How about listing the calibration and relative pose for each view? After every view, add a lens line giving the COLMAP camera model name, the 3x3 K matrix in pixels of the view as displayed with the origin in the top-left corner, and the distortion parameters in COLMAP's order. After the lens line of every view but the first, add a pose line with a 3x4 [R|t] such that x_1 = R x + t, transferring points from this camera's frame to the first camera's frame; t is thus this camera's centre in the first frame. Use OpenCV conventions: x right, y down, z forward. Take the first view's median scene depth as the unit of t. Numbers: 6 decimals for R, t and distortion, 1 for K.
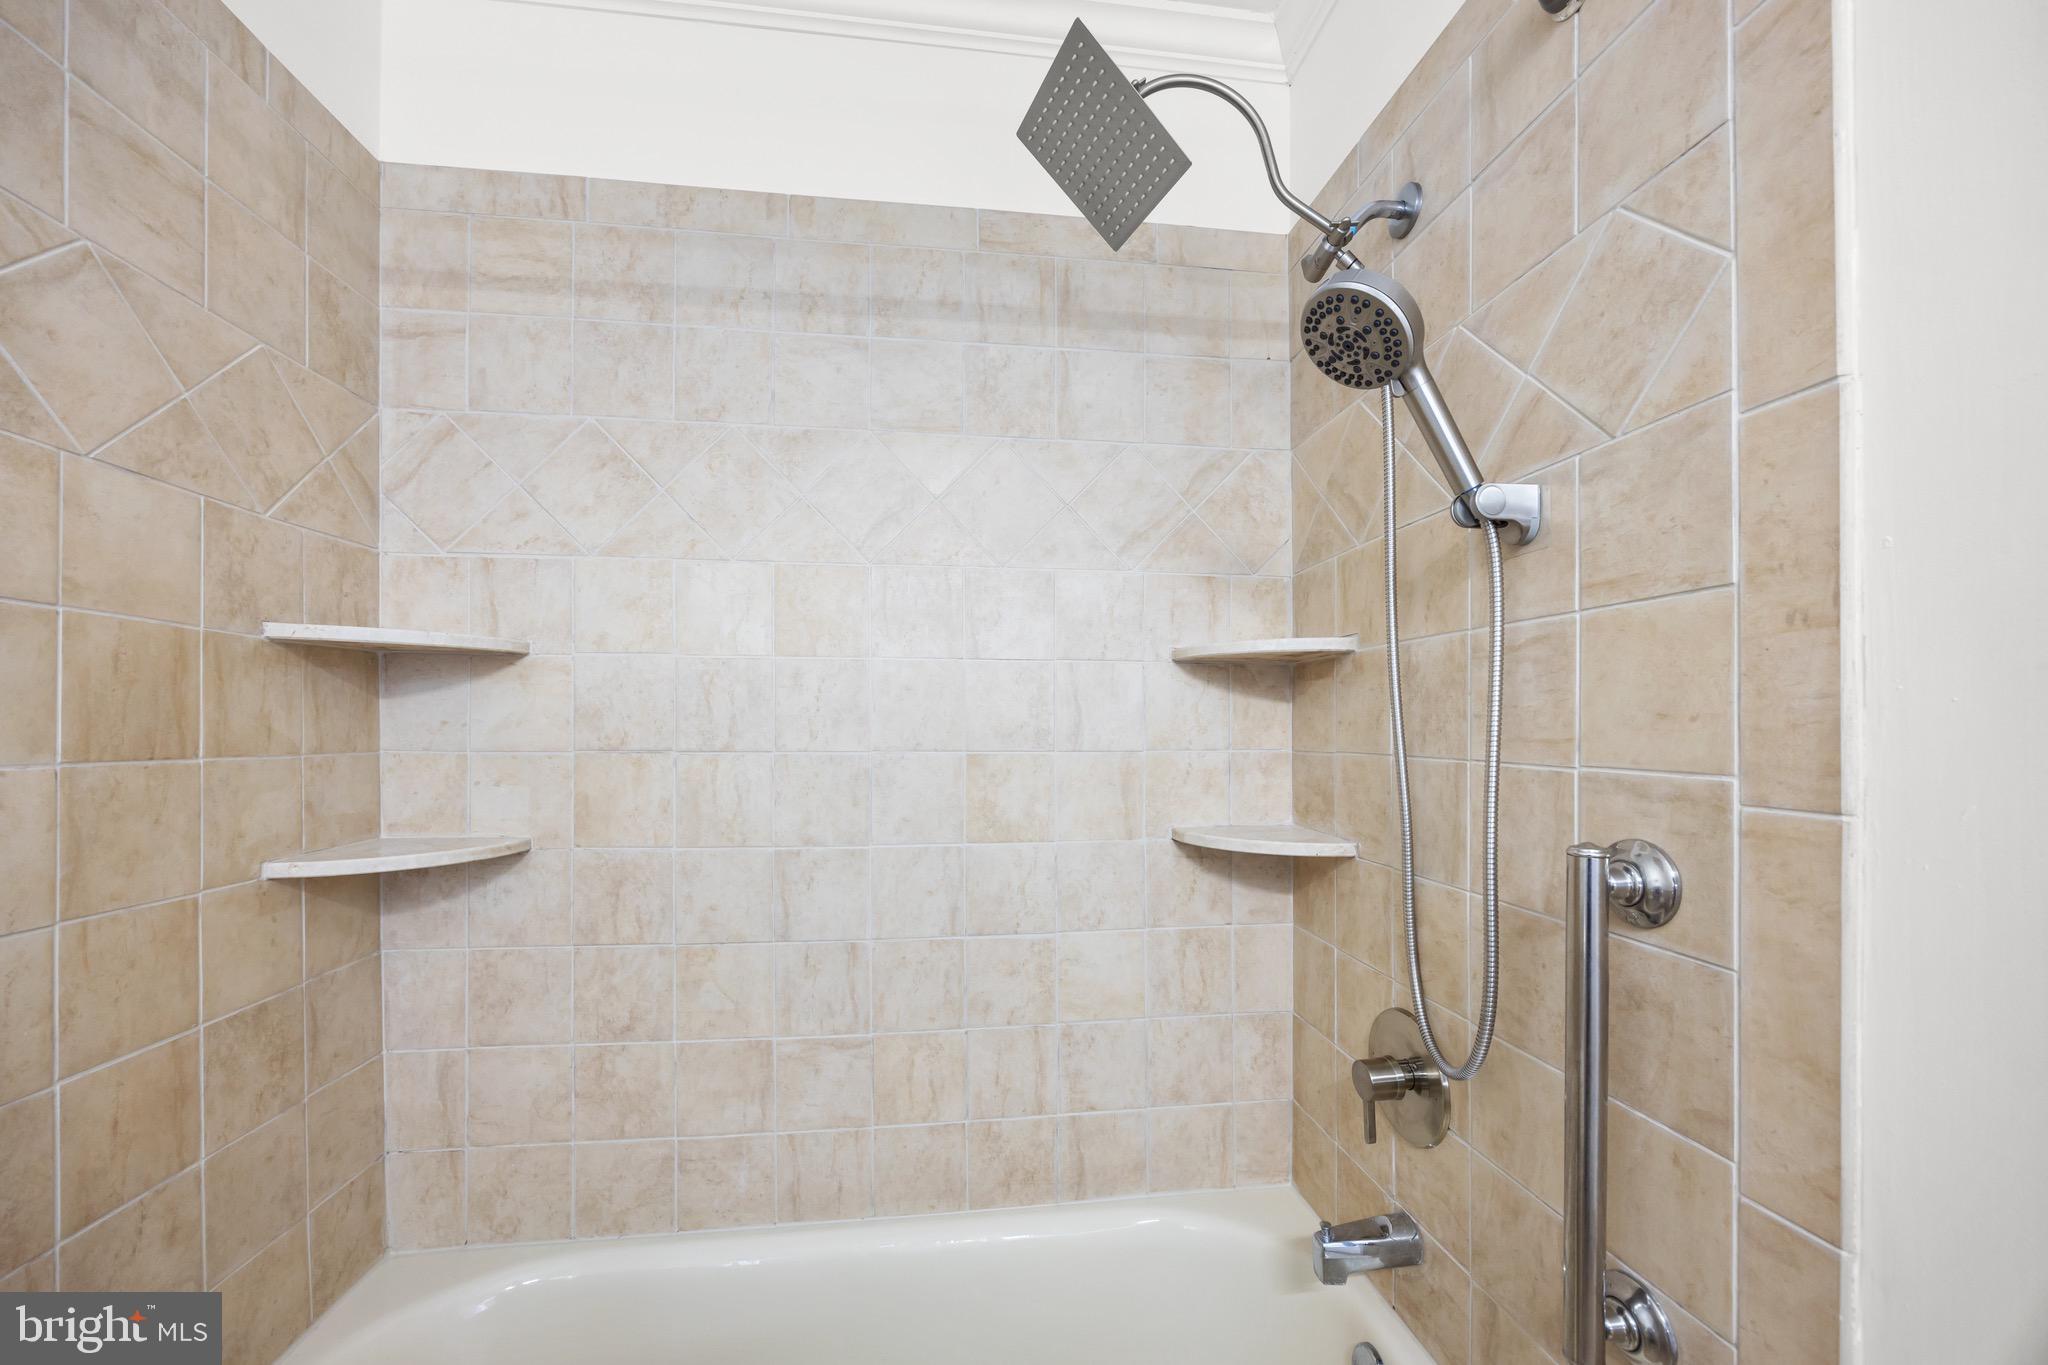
lens RADIAL K [[798.1, 0, 1027.9], [0, 798.1, 726.4], [0, 0, 1]] dist [-0.003930, -0.000039]
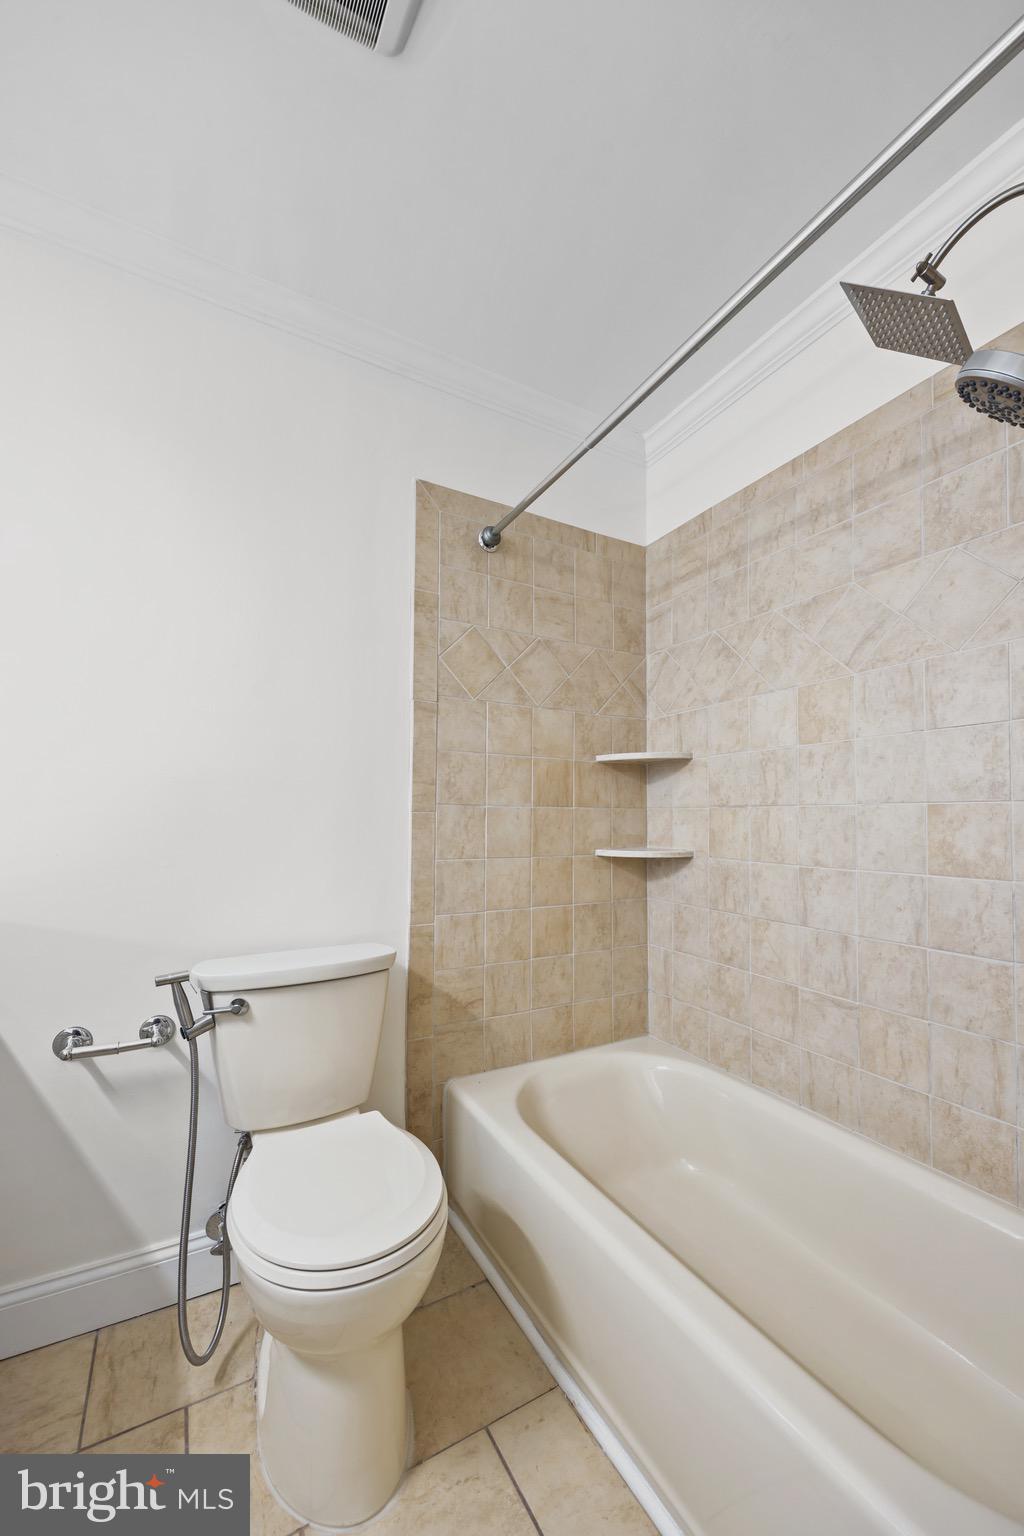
lens RADIAL K [[598.6, 0, 520.7], [0, 598.6, 809.8], [0, 0, 1]] dist [-0.003930, -0.000039]
pose [[0.371407, -0.016023, -0.928332, 0.596655], [-0.000938, 0.999844, -0.017633, 0.063538], [0.928470, 0.007420, 0.371334, 0.045255]]
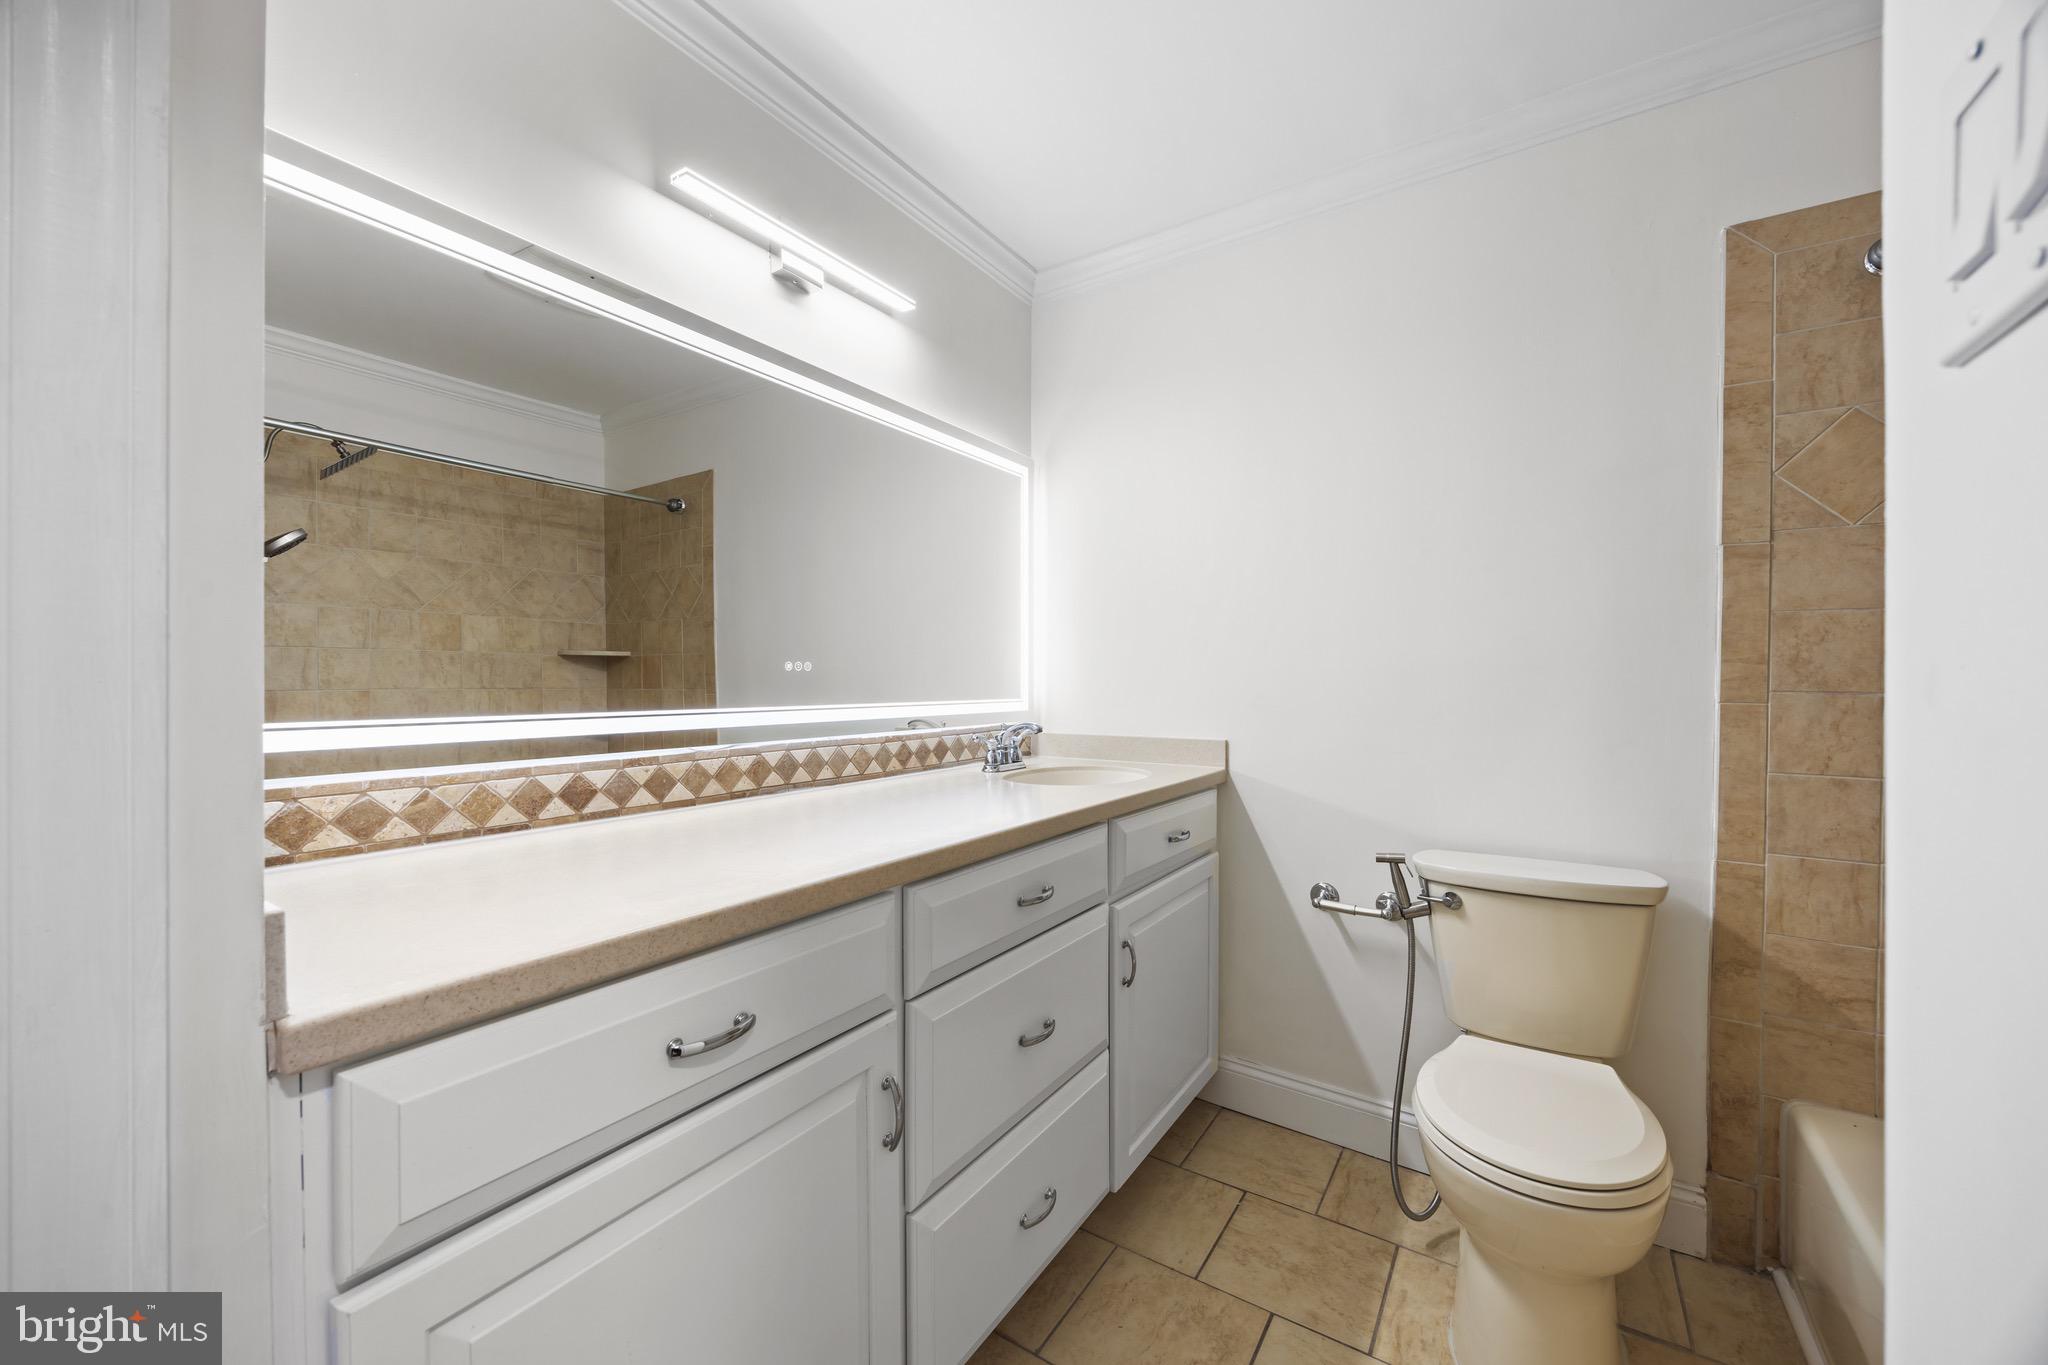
lens RADIAL K [[798.1, 0, 1026.5], [0, 798.1, 680.8], [0, 0, 1]] dist [-0.003930, -0.000039]
pose [[-0.663192, 0.011799, -0.748357, 0.941032], [0.005277, 0.999925, 0.011088, -0.007639], [0.748431, 0.003405, -0.663204, 0.320344]]
